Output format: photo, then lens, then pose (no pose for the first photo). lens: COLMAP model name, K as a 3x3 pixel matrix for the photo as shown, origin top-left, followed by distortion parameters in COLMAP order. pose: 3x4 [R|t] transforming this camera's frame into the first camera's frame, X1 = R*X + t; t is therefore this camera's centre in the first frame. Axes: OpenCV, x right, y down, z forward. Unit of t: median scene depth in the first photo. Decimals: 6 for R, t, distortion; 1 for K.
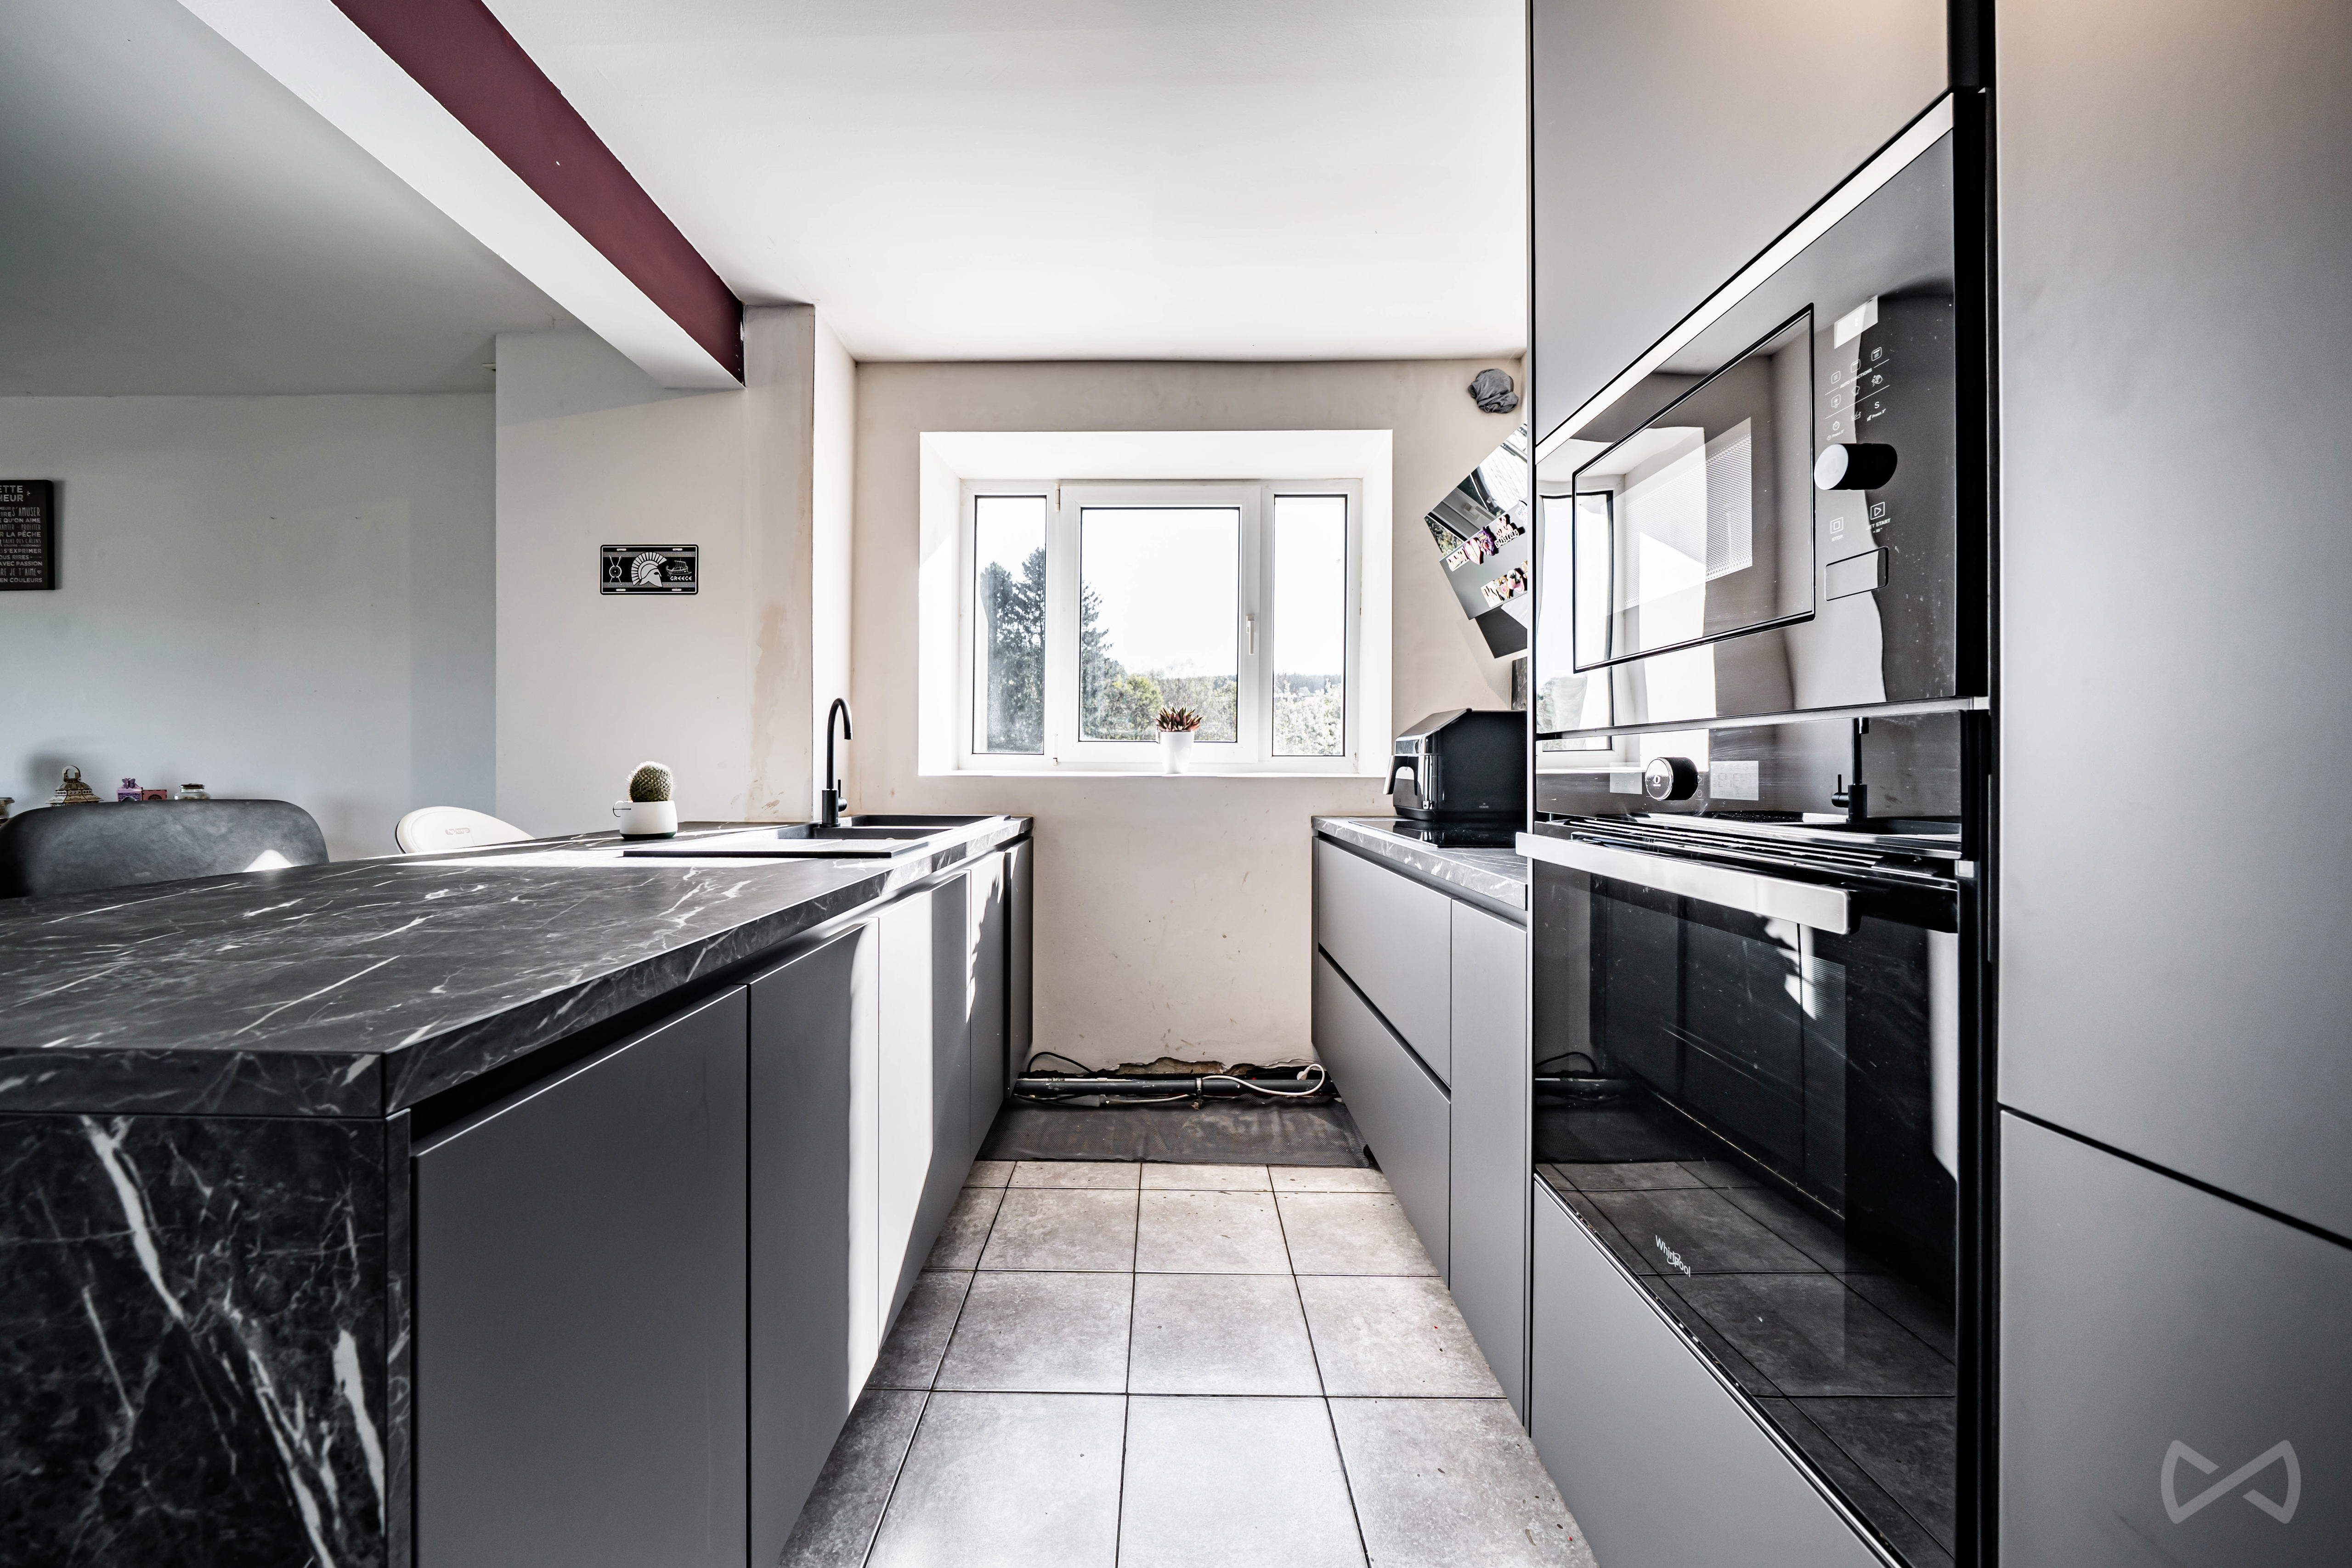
lens RADIAL K [[822.1, 0, 1153.7], [0, 822.1, 772.3], [0, 0, 1]] dist [-0.007207, -0.000072]
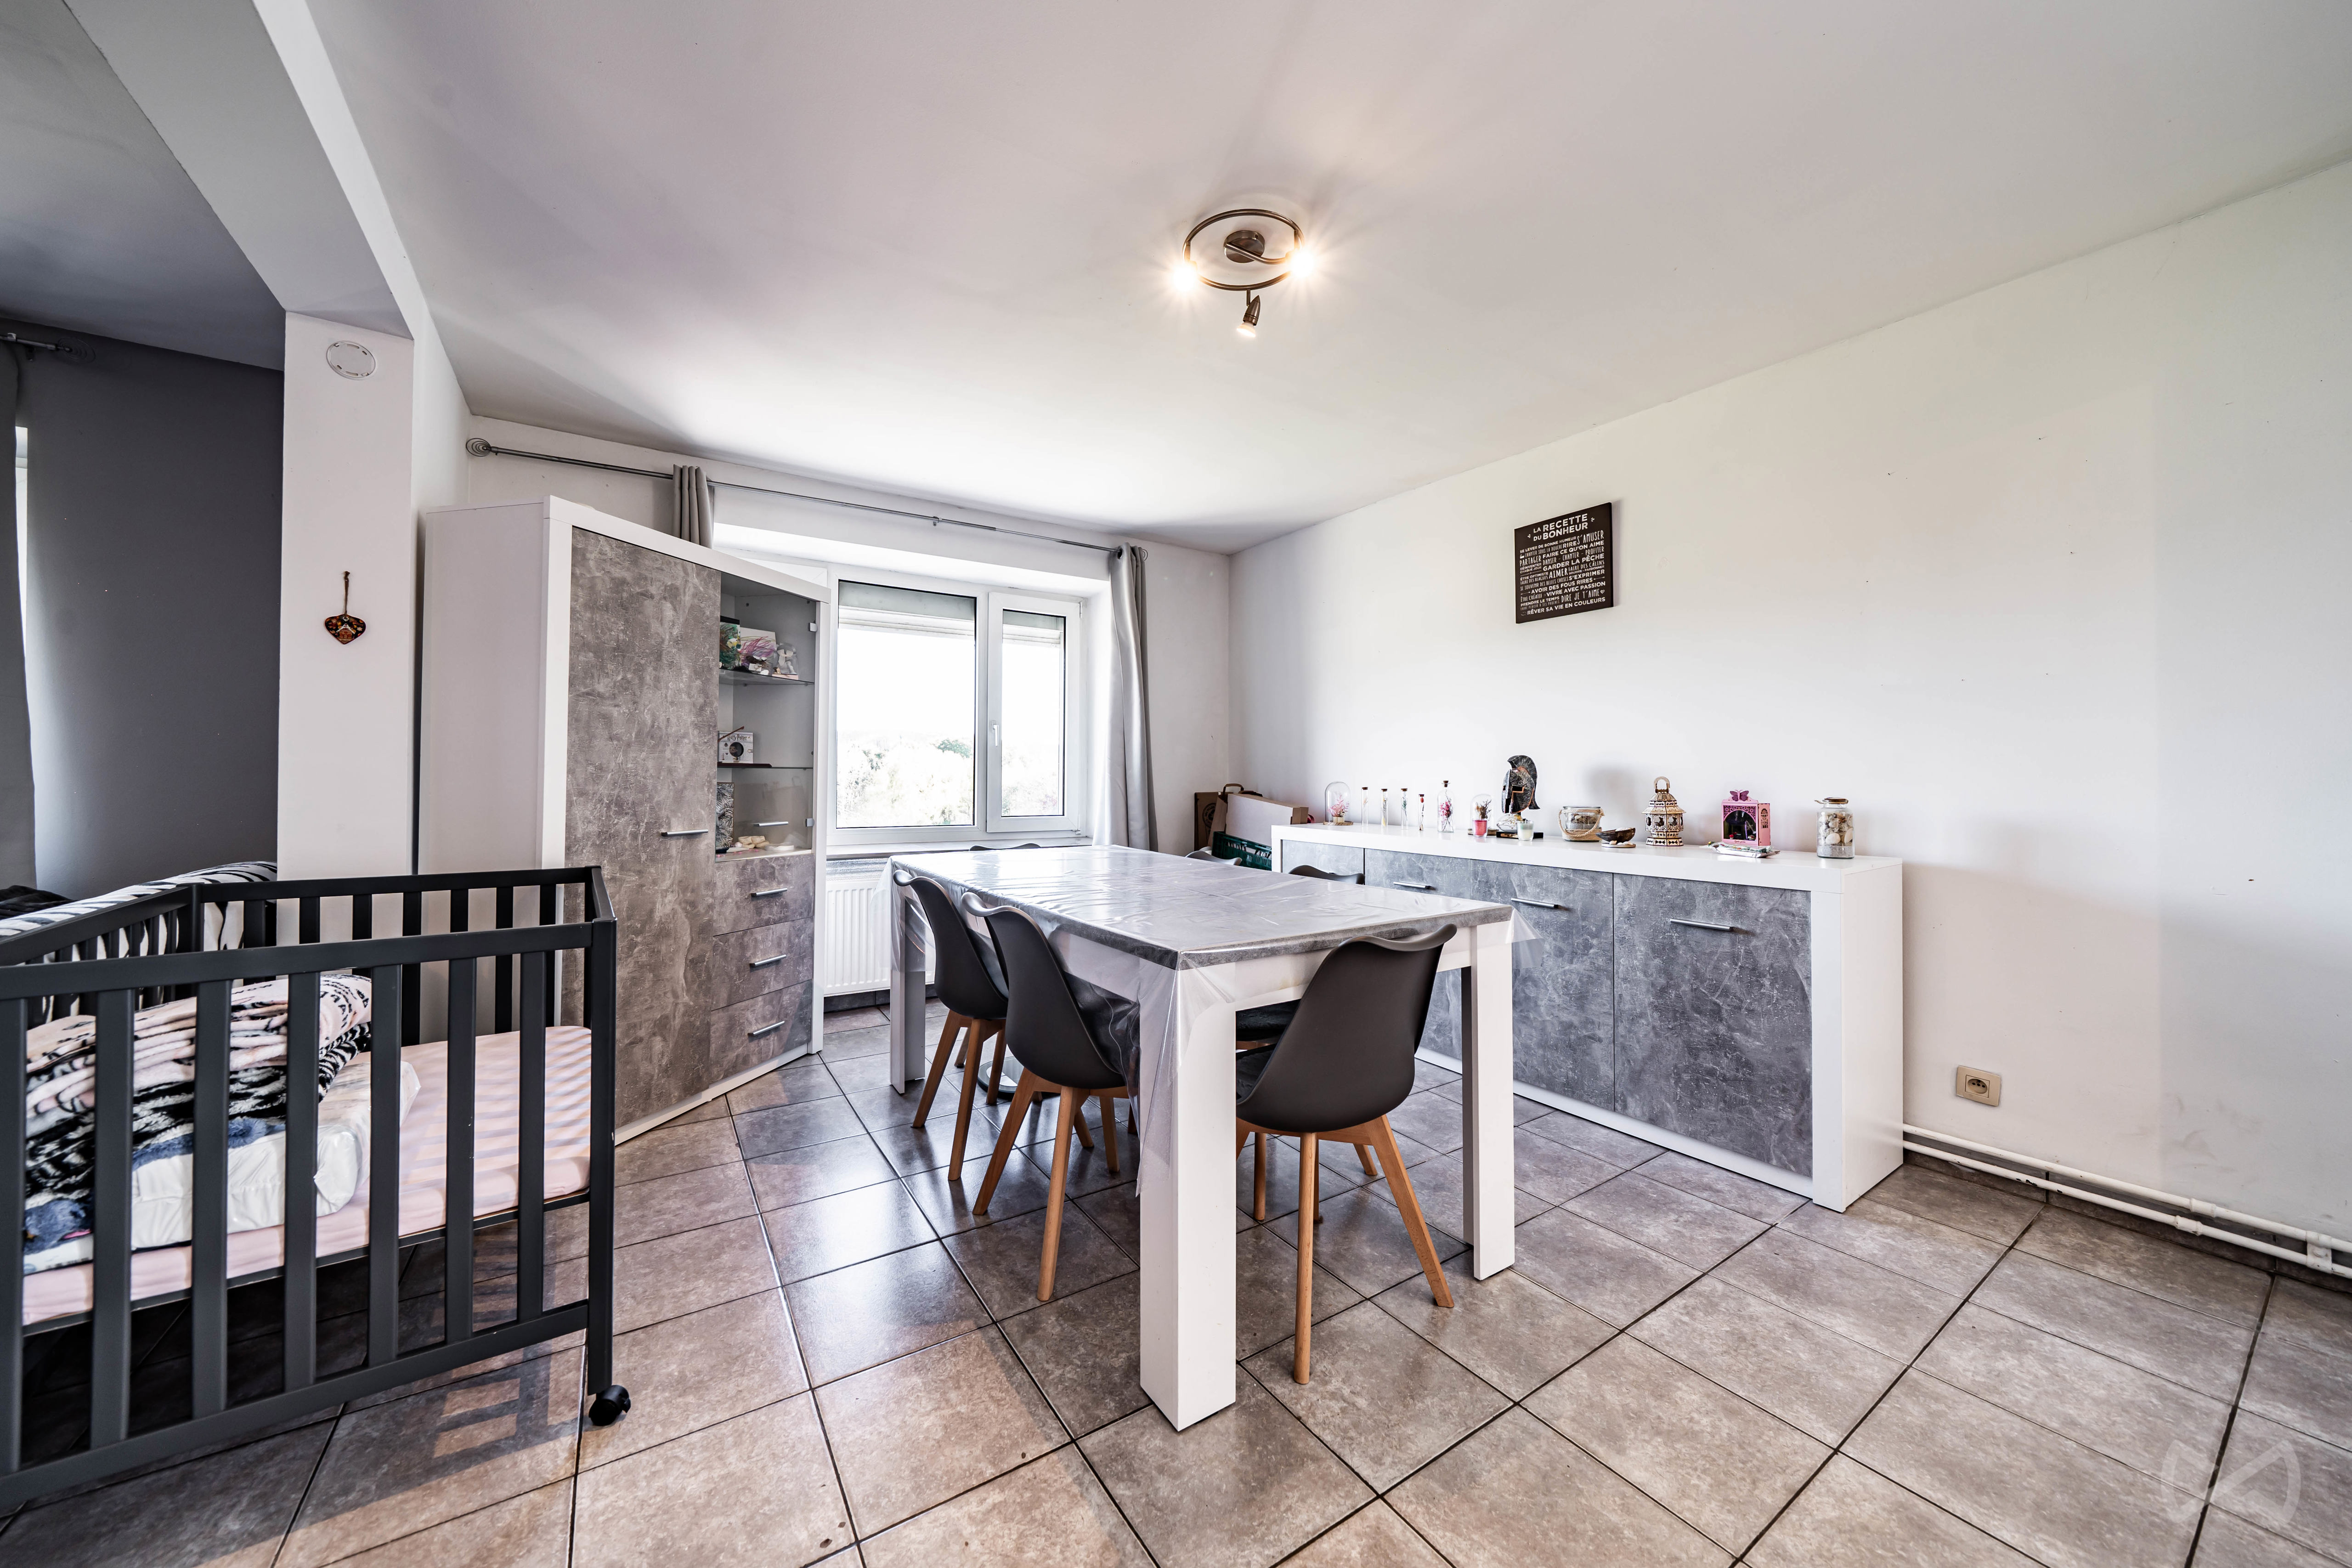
lens RADIAL K [[827.2, 0, 1151.7], [0, 827.2, 770.4], [0, 0, 1]] dist [-0.006856, -0.000076]
pose [[0.548458, -0.004209, -0.836167, -0.943475], [-0.009385, 0.999893, -0.011189, 0.001789], [0.836125, 0.013984, 0.548360, -0.083184]]
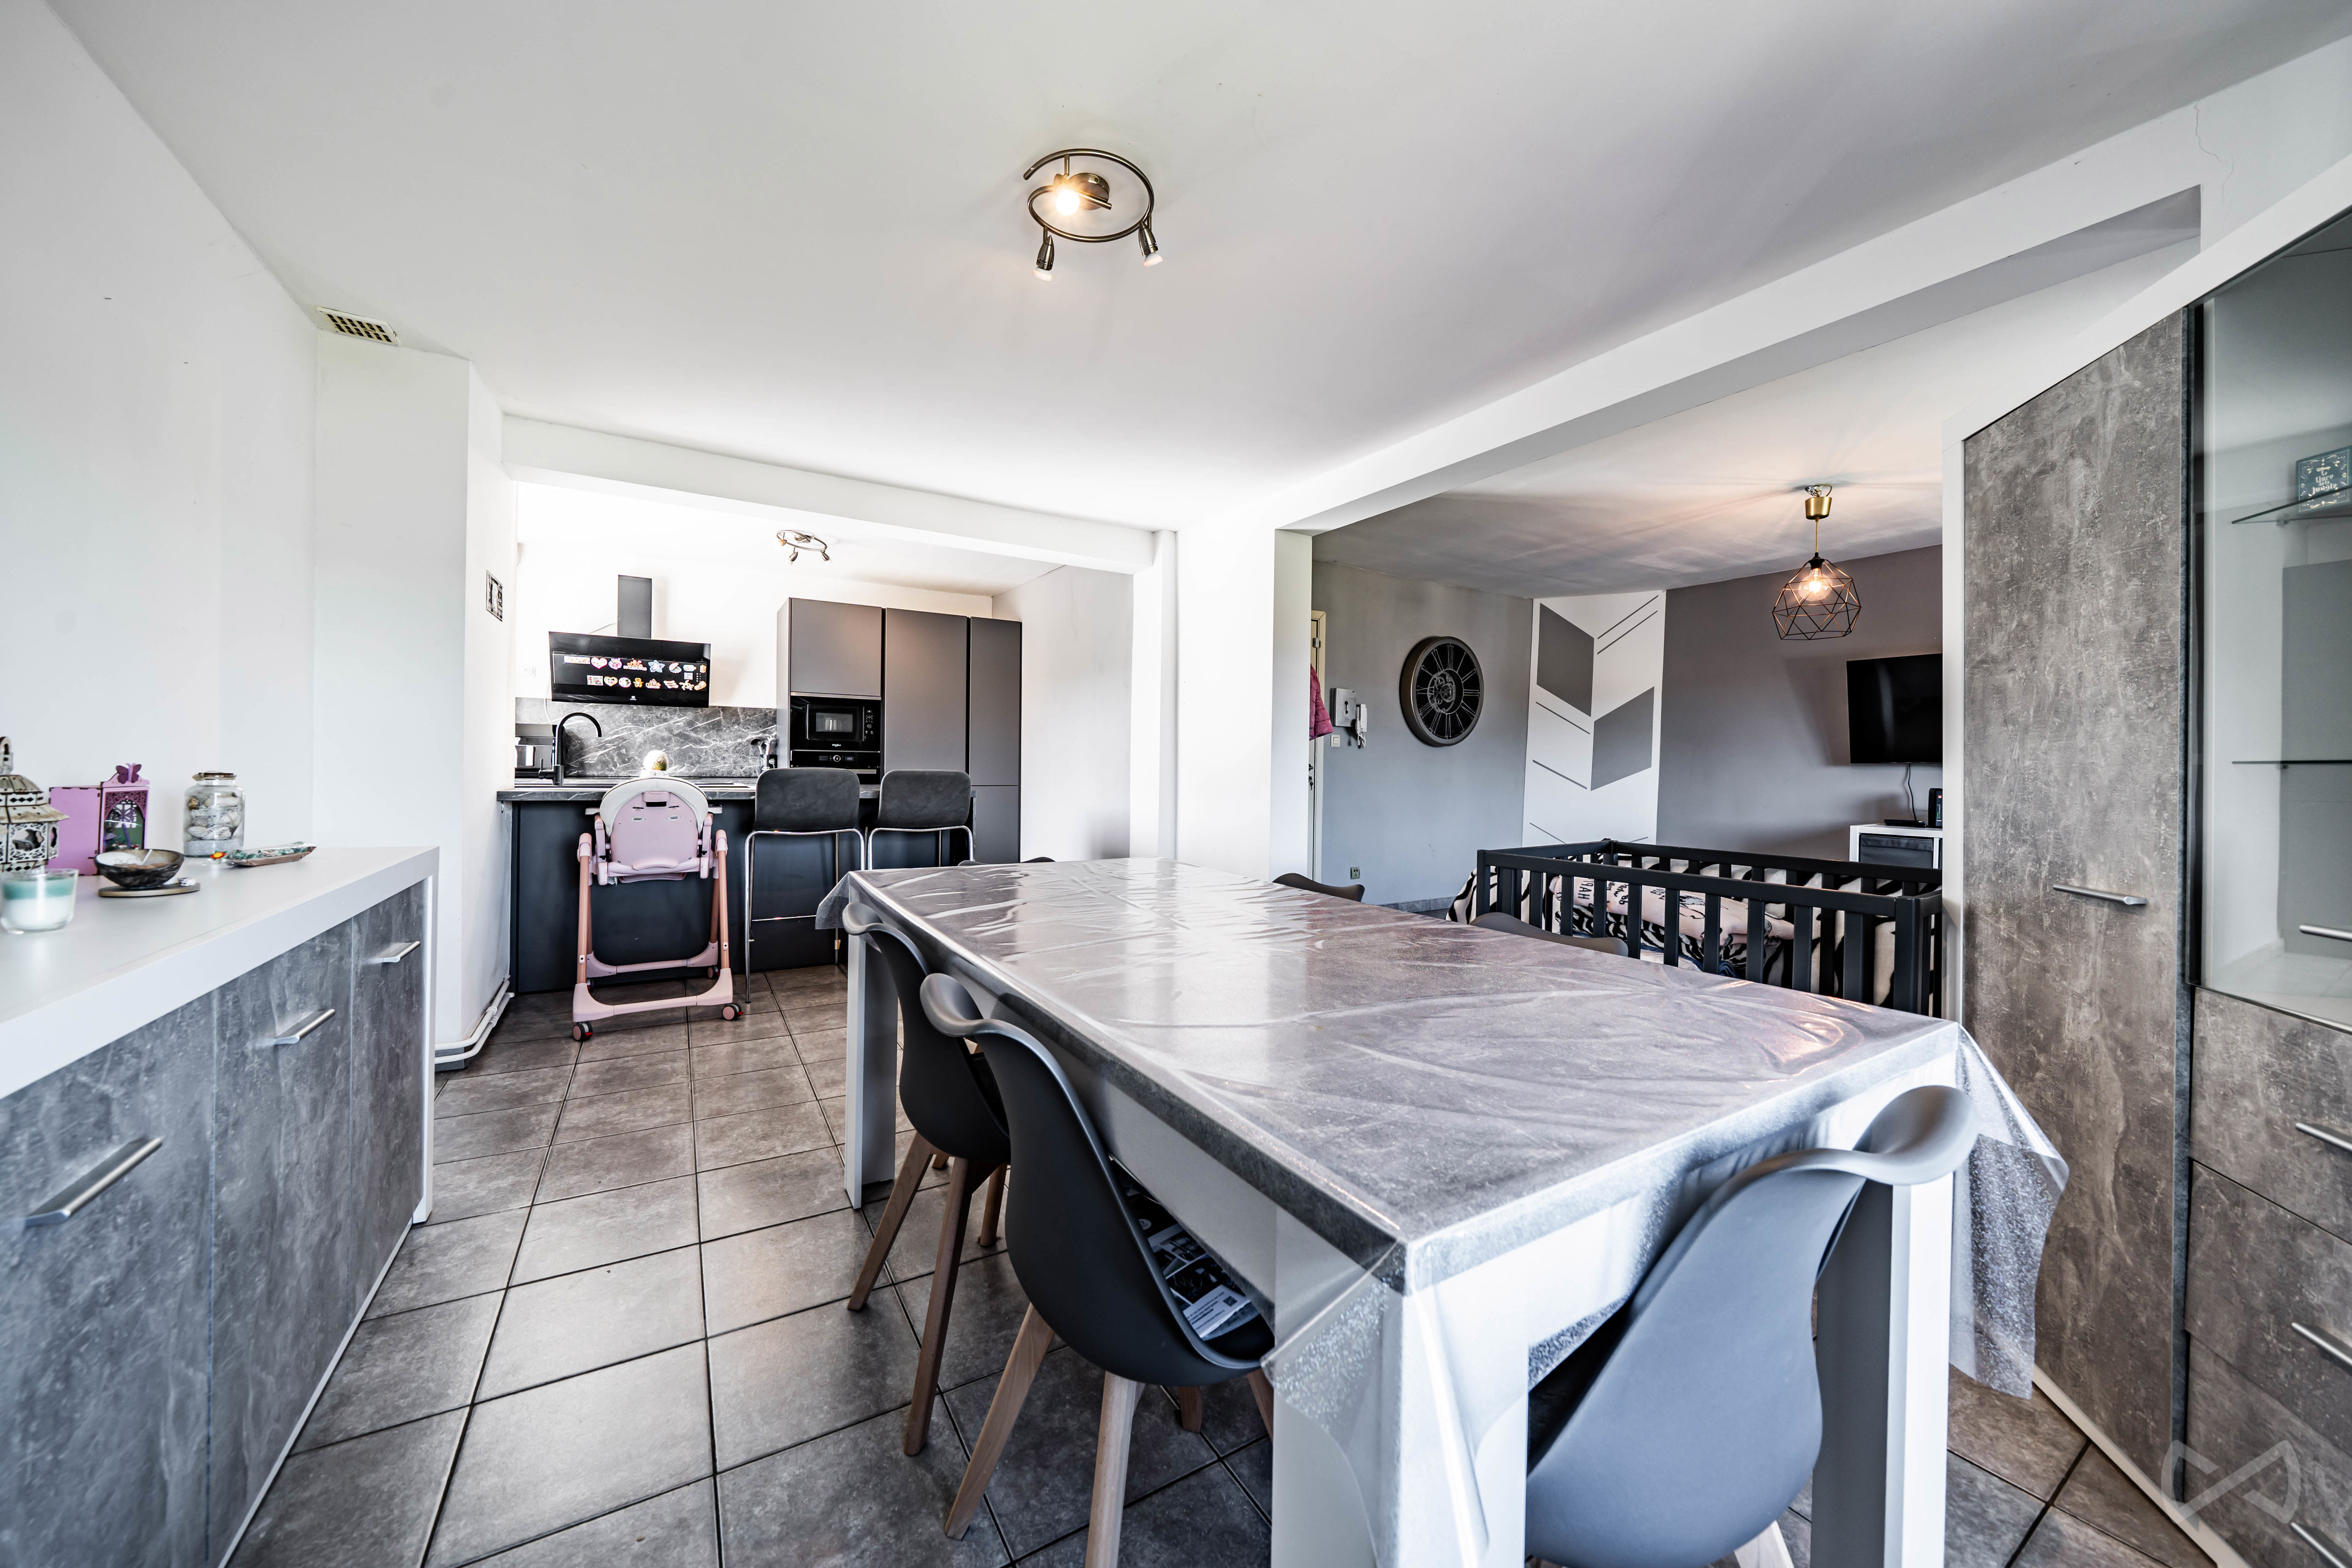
lens RADIAL K [[827.2, 0, 1151.7], [0, 827.2, 770.4], [0, 0, 1]] dist [-0.006856, -0.000076]
pose [[-0.519636, -0.017547, 0.854208, -2.289655], [-0.012118, 0.999840, 0.013166, -0.004076], [-0.854302, -0.003509, -0.519765, 0.793183]]
